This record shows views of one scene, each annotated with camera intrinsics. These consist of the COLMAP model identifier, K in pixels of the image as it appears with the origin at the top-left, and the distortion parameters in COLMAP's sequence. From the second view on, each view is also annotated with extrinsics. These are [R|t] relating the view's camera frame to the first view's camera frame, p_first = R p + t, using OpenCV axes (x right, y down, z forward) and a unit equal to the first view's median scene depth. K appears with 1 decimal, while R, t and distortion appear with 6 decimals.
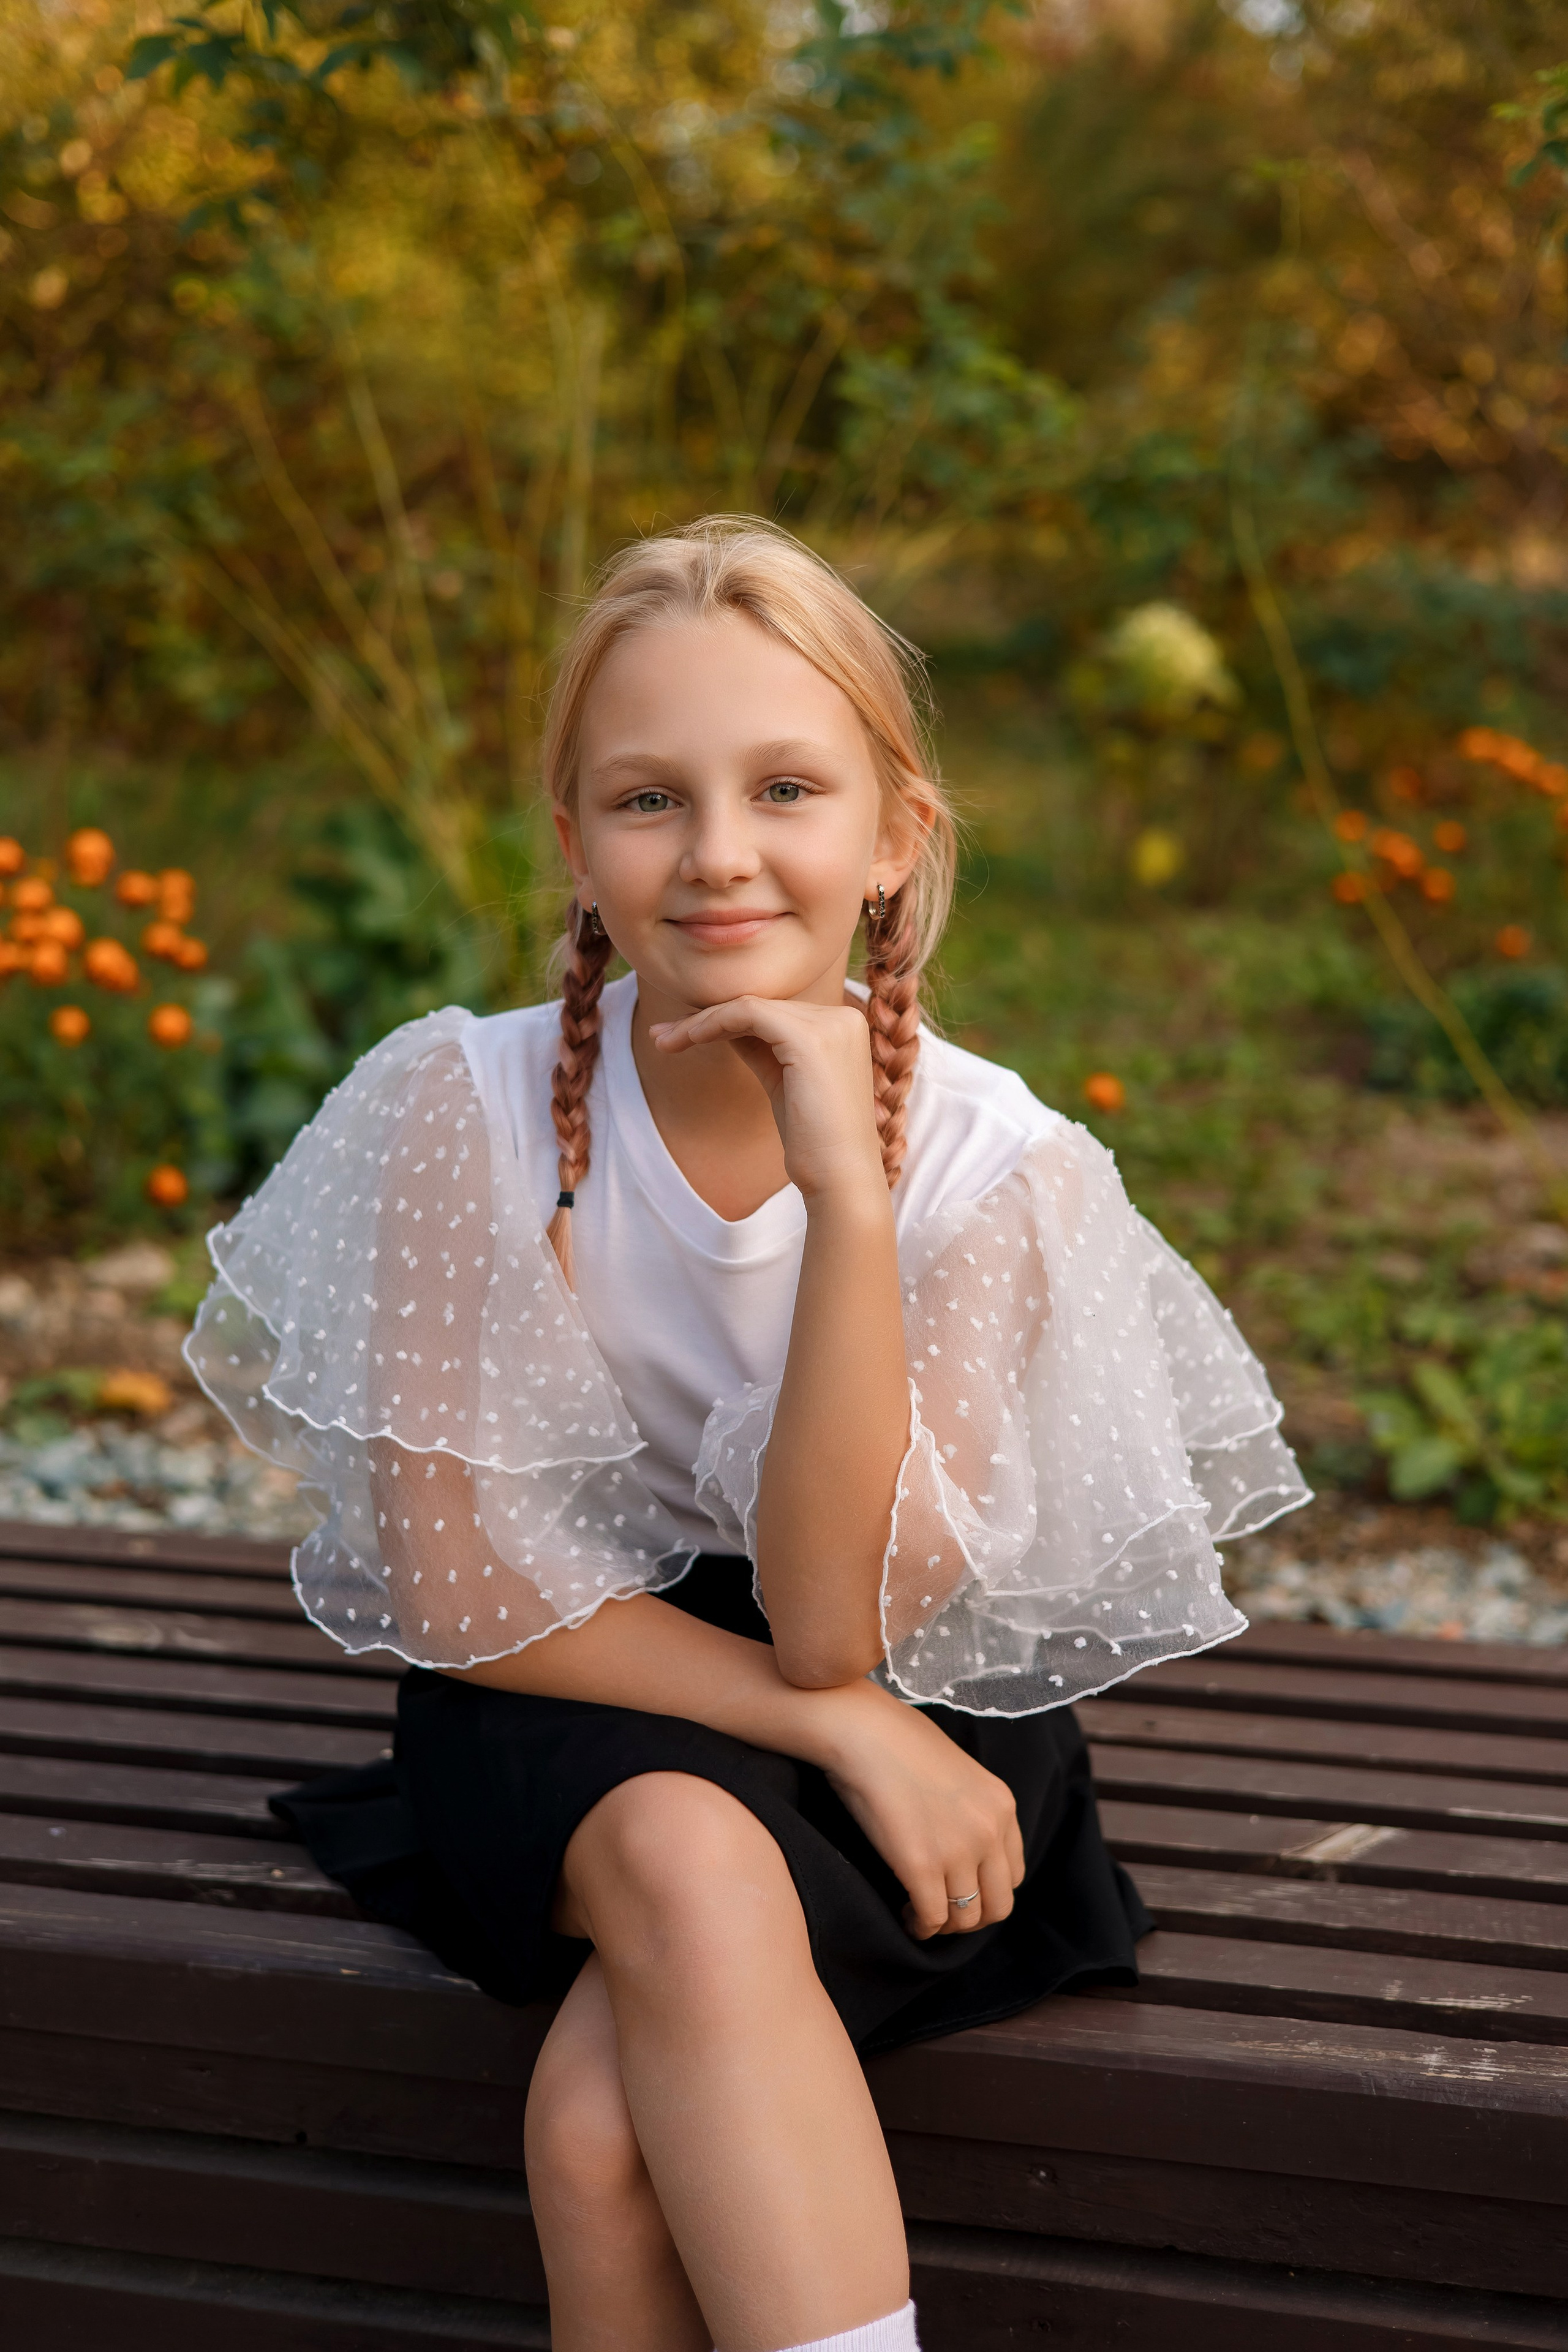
lens RADIAL K [[3321.0, 0, 800.4], [0, 3321.0, 1175.2], [0, 0, 1]] dist [-0.003677, 0.051013]
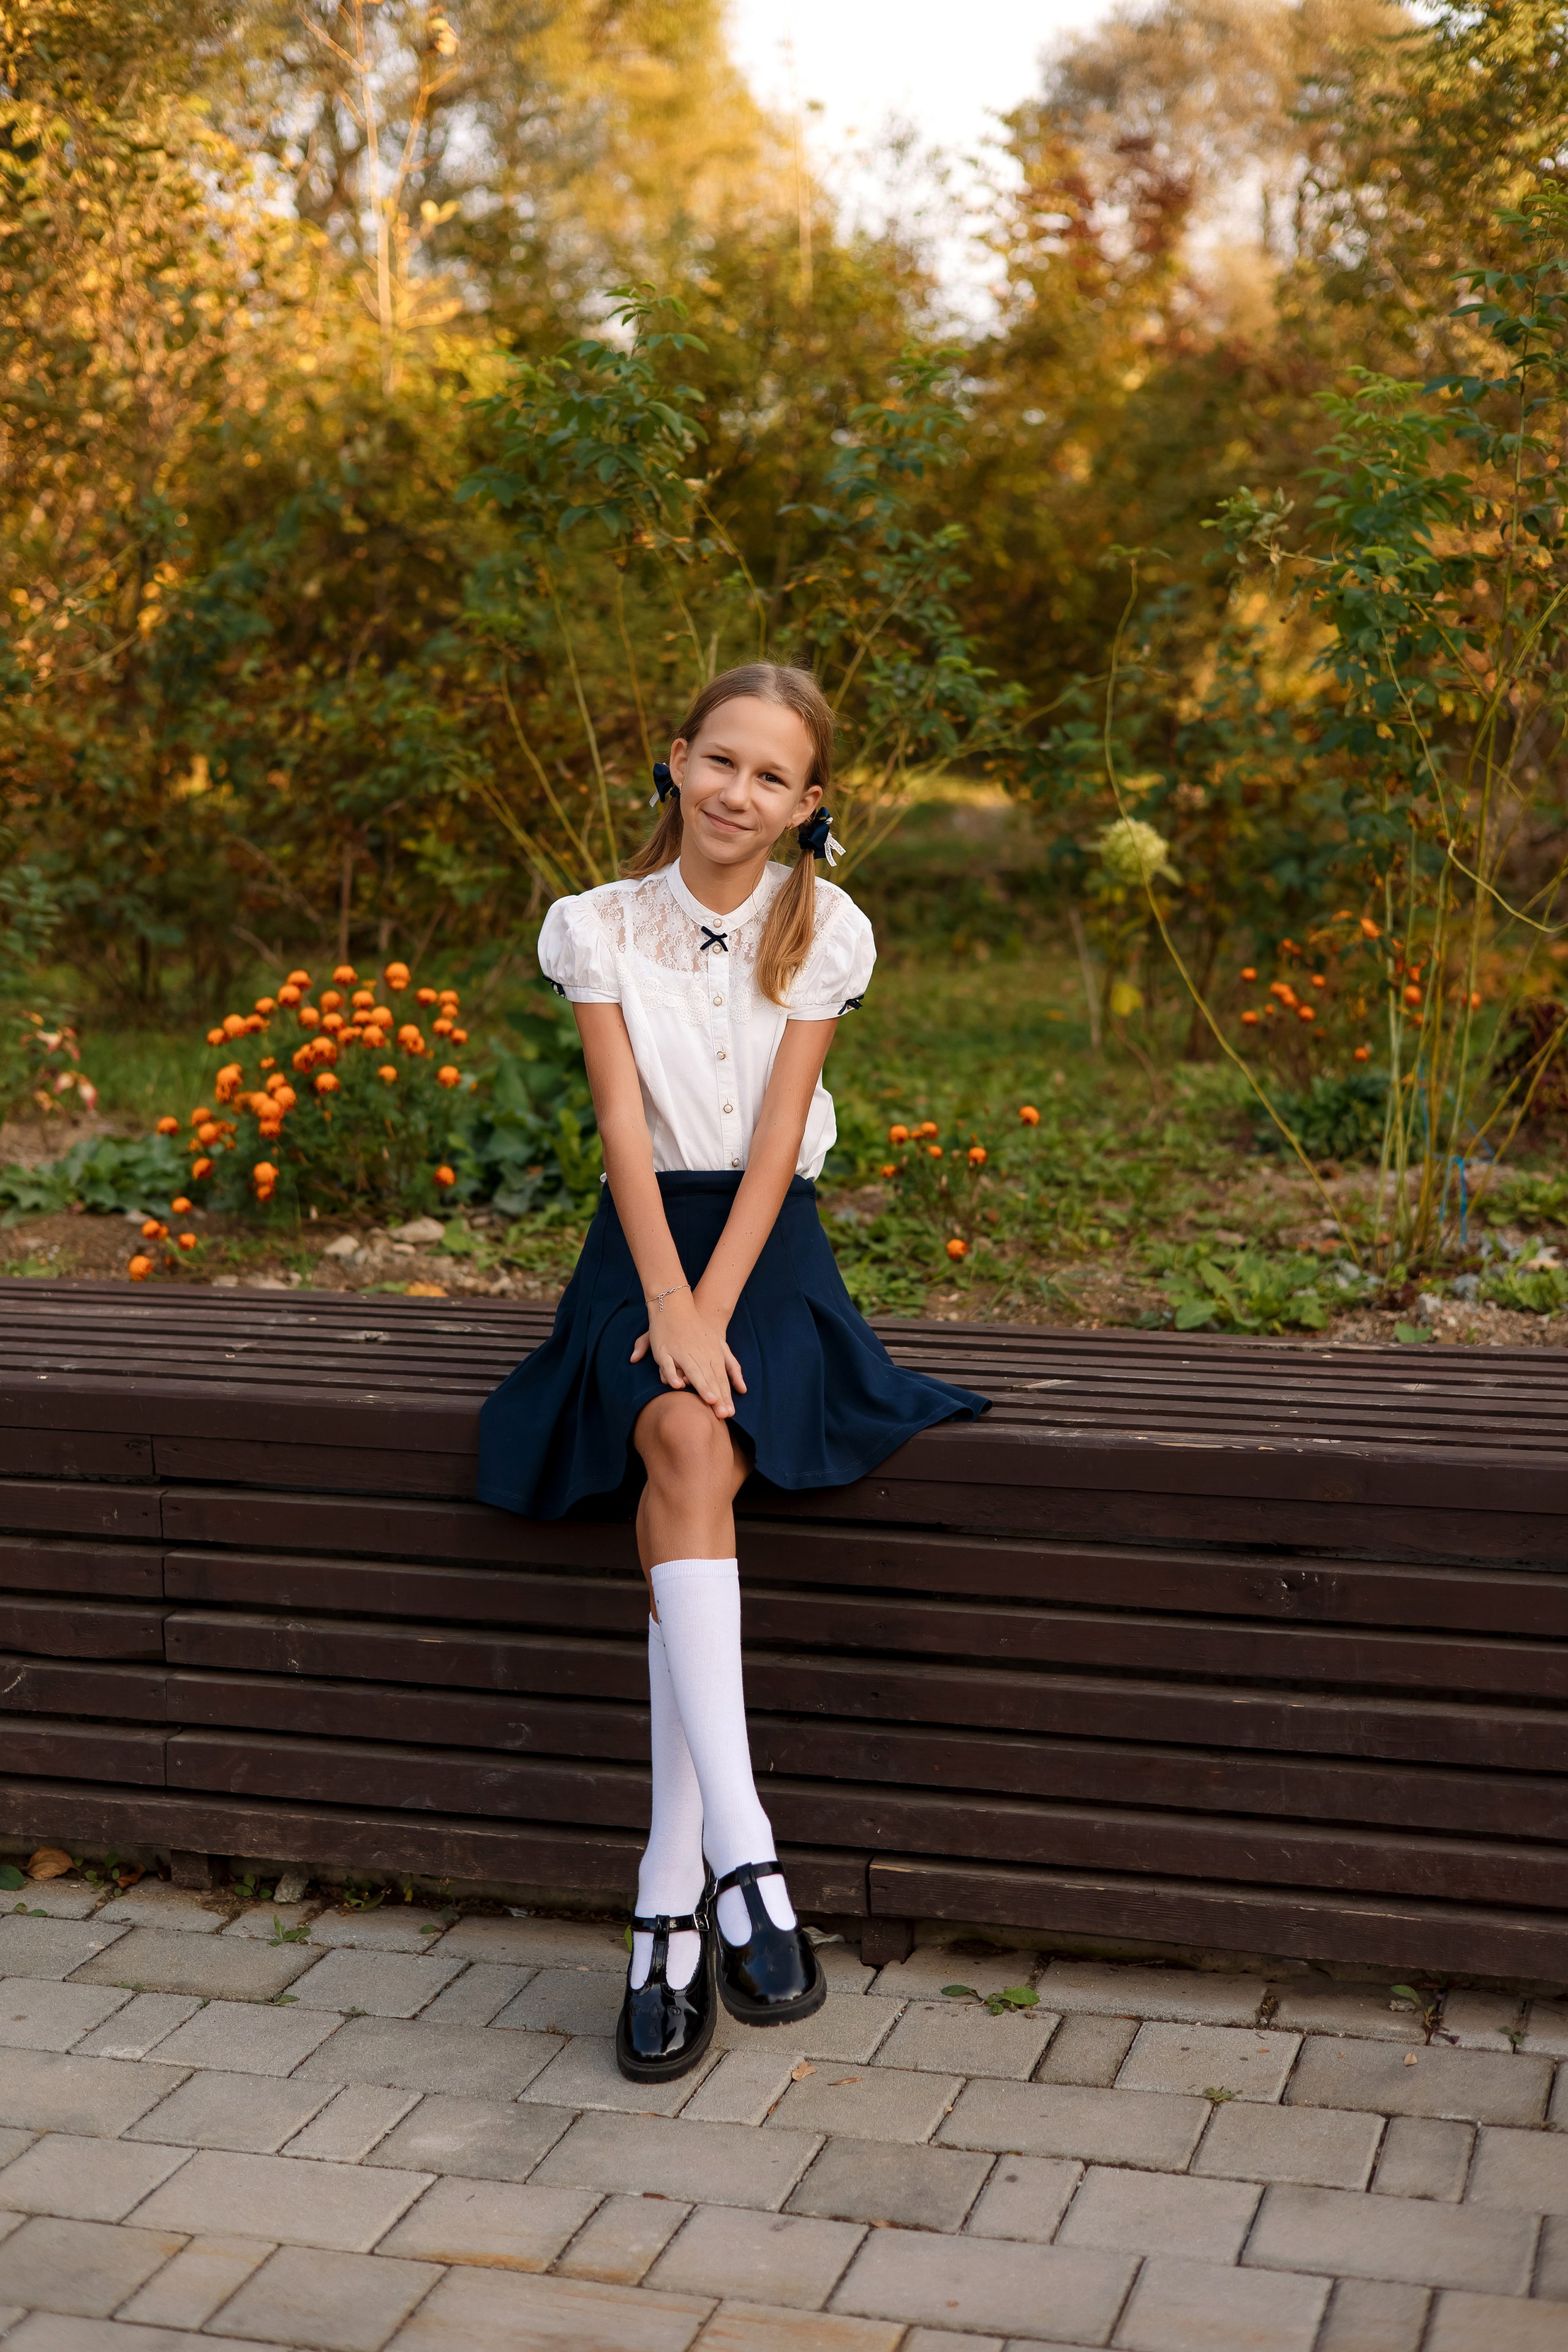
lens RADIAL K [[3303.9, 0, 784.0], [0, 3303.9, 1176.0], [0, 0, 1]] dist [0.009783, -0.038110]
pose [[0.998461, 0.002341, -0.055402, 0.074238], [-0.006401, 0.997297, -0.073203, 0.145779], [0.055081, 0.073445, 0.995777, -0.706822]]
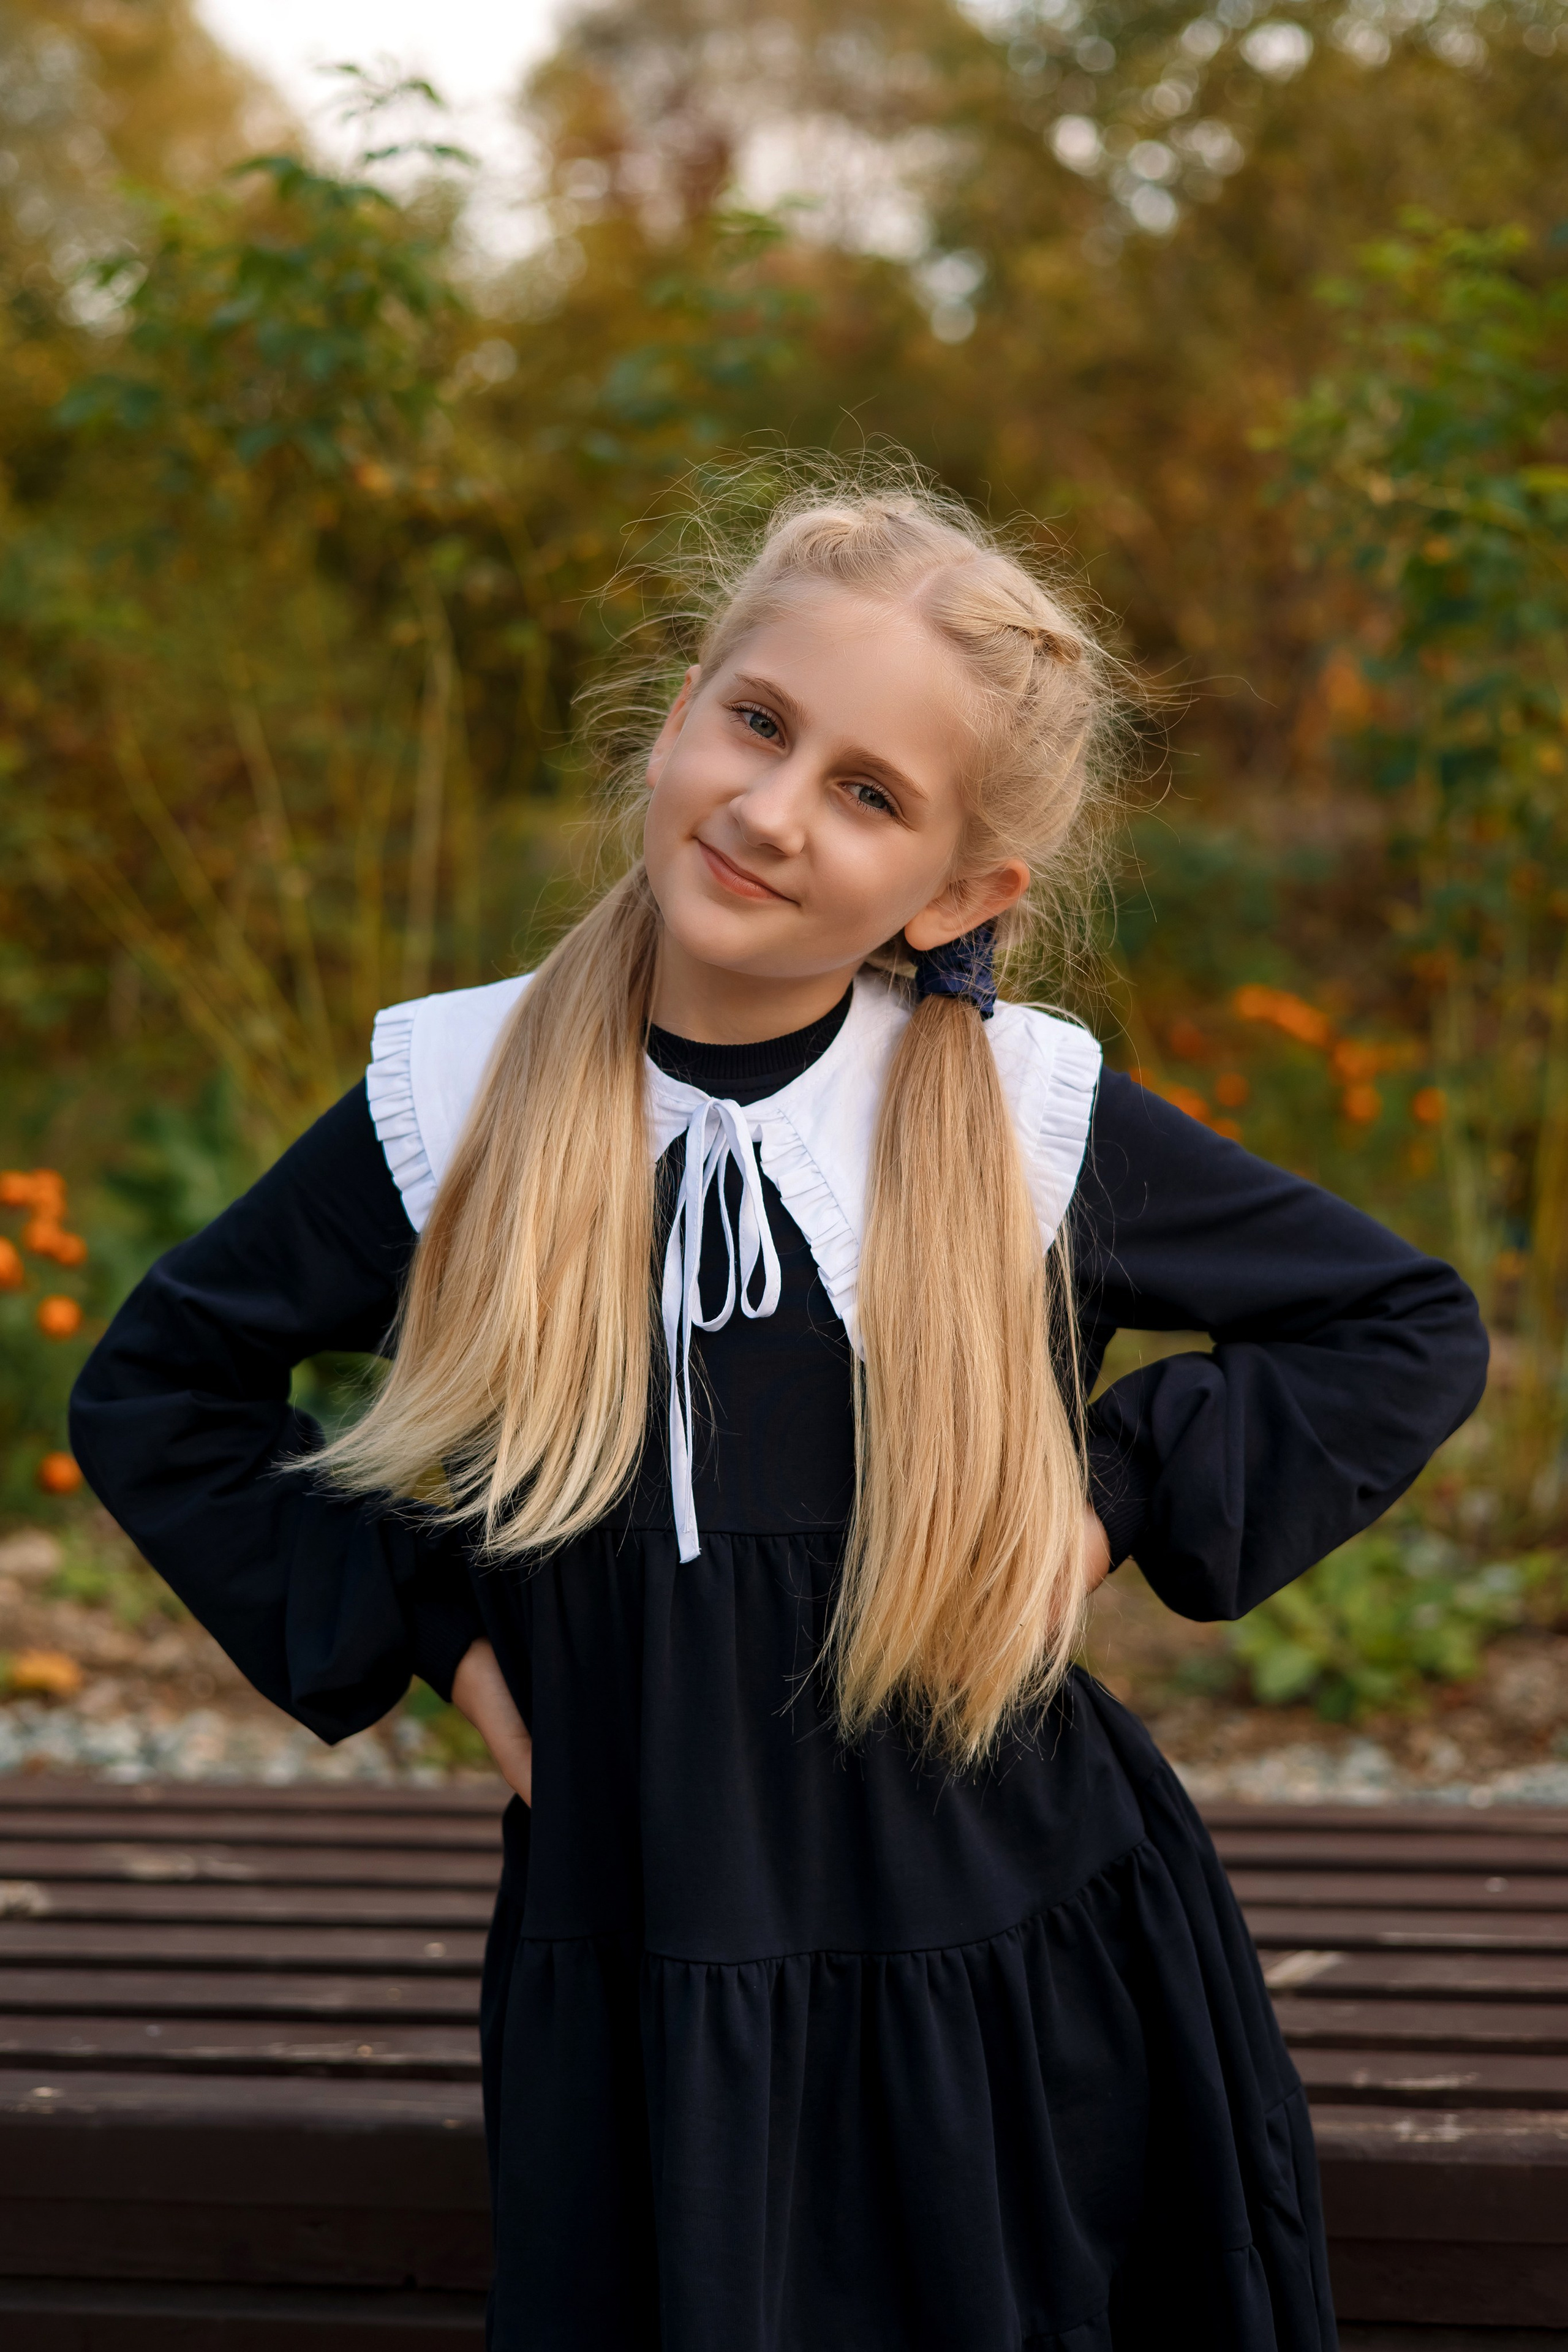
lens RADIAL K [[3490.9, 0, 784.0], [0, 3490.9, 1176.0], [0, 0, 1]] dist [-0.004612, 0.036635]
pose [[0.995458, -0.040874, 0.085980, -0.067966], [0.047820, 0.995620, -0.080341, 0.011224], [-0.082320, 0.084088, 0.993052, -0.133248]]
